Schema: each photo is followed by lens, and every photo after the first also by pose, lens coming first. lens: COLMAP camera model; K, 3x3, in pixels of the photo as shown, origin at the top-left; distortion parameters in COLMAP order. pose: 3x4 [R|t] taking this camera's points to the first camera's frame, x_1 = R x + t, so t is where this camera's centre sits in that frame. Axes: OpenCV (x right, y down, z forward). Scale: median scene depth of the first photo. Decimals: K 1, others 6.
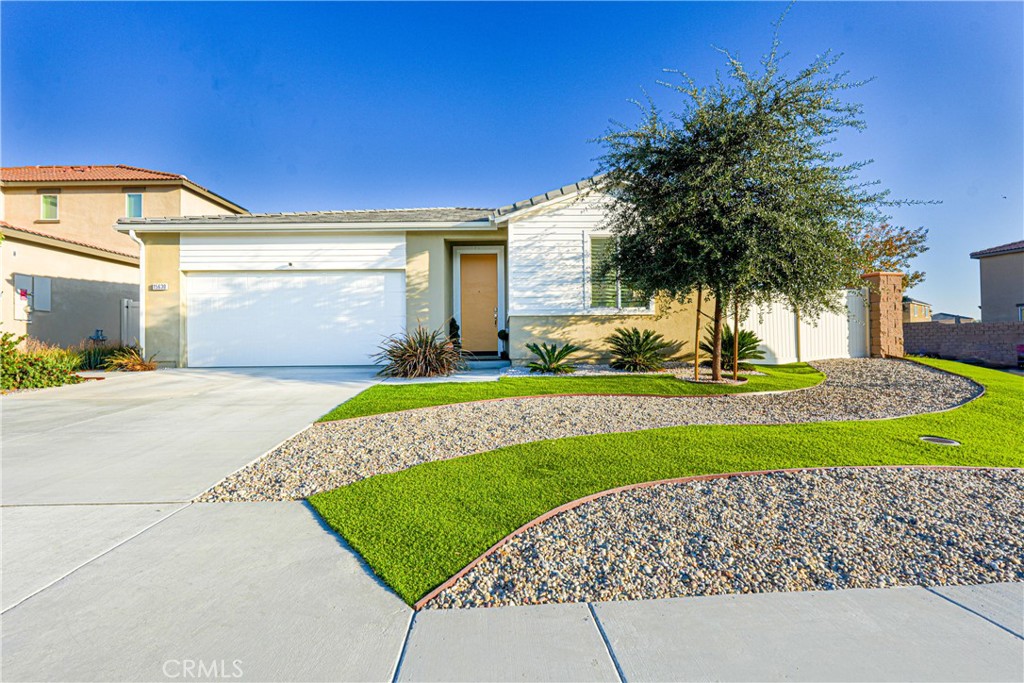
lens RADIAL K [[469.8, 0, 513.9], [0, 469.8, 340.2], [0, 0, 1]] dist [0.000191, 0.001193]
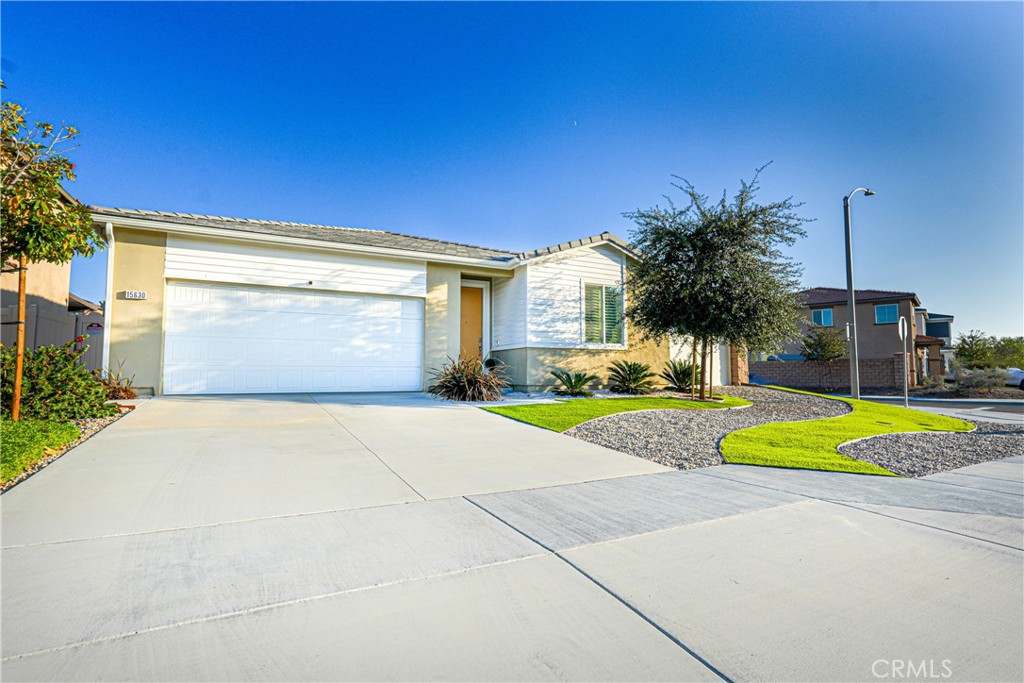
lens RADIAL K [[469.8, 0, 513.9], [0, 469.8, 340.2], [0, 0, 1]] dist [0.000191, 0.001193]
pose [[0.910543, 0.044818, 0.410978, -0.483967], [-0.020882, 0.997823, -0.062550, 0.004561], [-0.412887, 0.048373, 0.909497, -0.023007]]
